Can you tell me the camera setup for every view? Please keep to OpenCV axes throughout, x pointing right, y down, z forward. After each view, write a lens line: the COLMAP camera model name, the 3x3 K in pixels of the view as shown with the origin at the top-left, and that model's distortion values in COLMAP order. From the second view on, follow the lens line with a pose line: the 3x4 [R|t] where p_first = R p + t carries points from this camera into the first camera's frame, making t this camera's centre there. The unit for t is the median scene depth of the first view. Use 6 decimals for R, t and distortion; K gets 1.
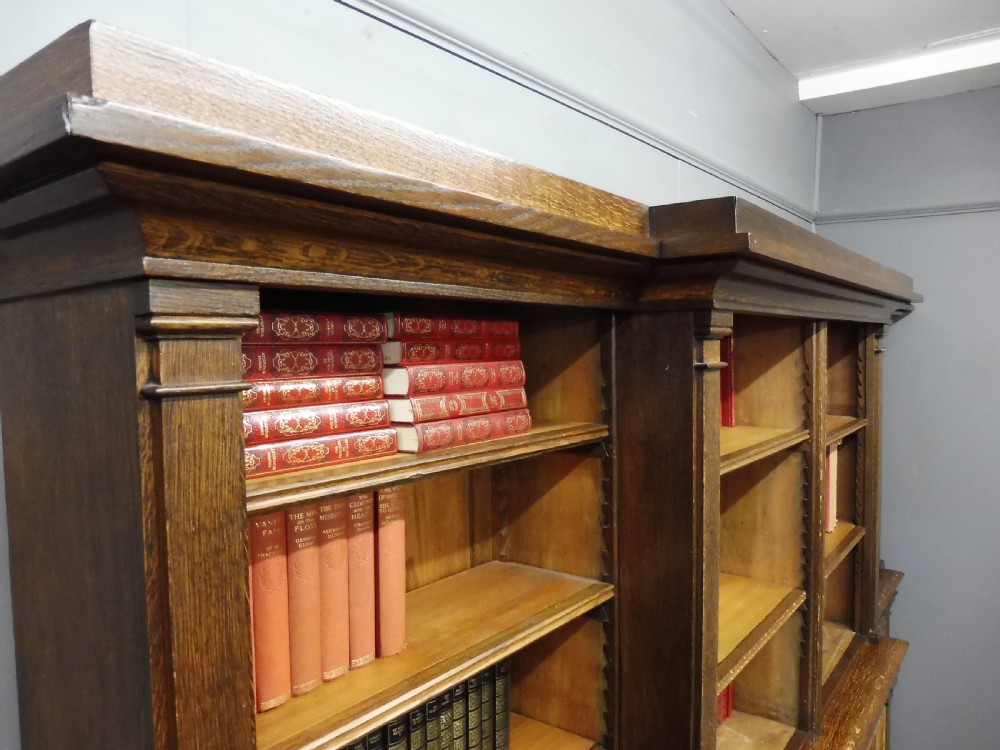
lens RADIAL K [[728.5, 0, 502.9], [0, 728.5, 377.4], [0, 0, 1]] dist [-0.042513, 0.007699]
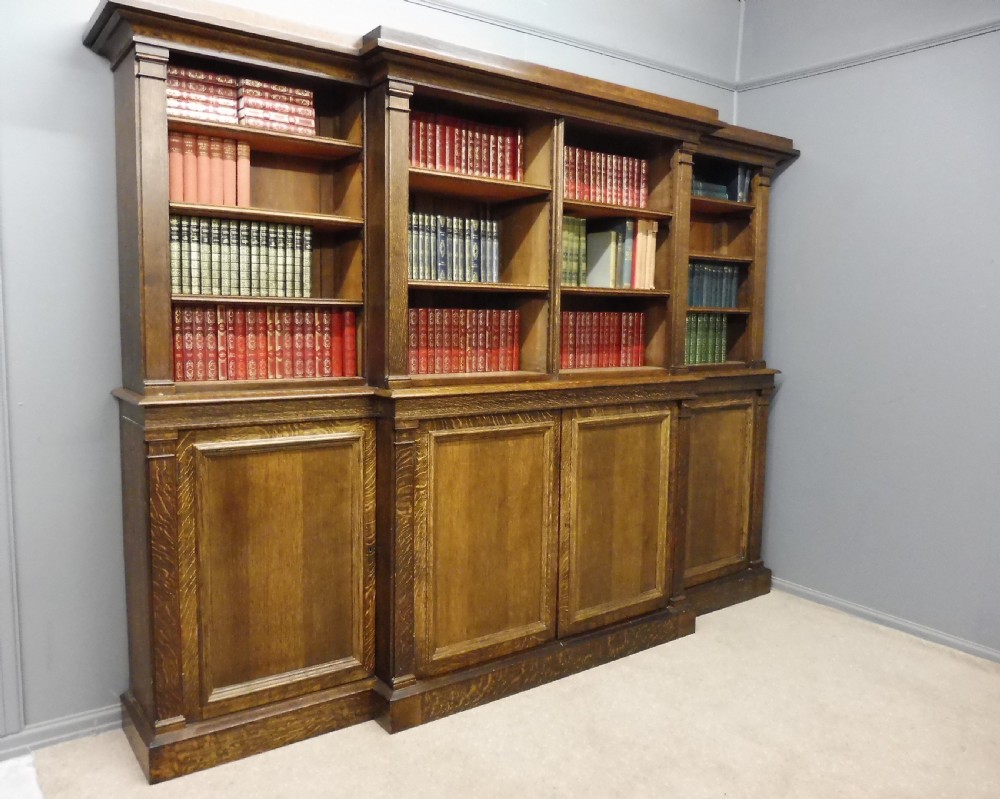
lens RADIAL K [[787.7, 0, 463.7], [0, 787.7, 396.5], [0, 0, 1]] dist [-0.026287, -0.028514]
pose [[0.949804, 0.053348, -0.308262, 1.229884], [-0.036619, 0.997538, 0.059804, 0.687742], [0.310694, -0.045513, 0.949420, -1.204490]]
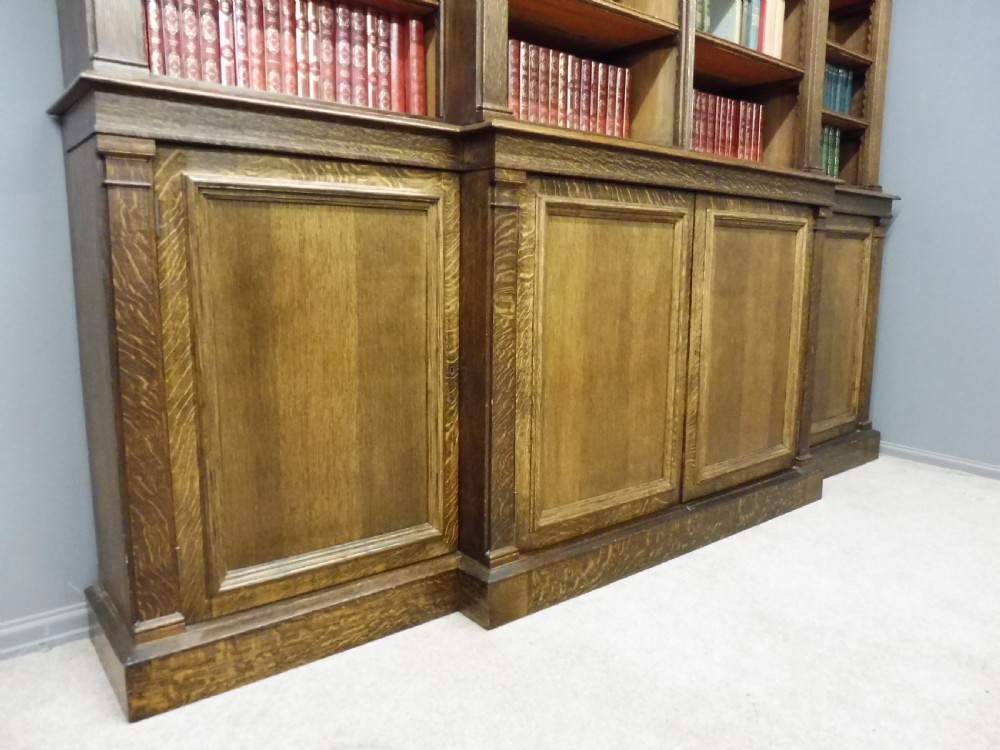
lens RADIAL K [[728.5, 0, 504.0], [0, 728.5, 379.8], [0, 0, 1]] dist [-0.042513, 0.007699]
pose [[0.970648, 0.058671, -0.233238, 0.691818], [-0.031258, 0.992337, 0.119539, 1.156696], [0.238465, -0.108740, 0.965044, -0.469874]]
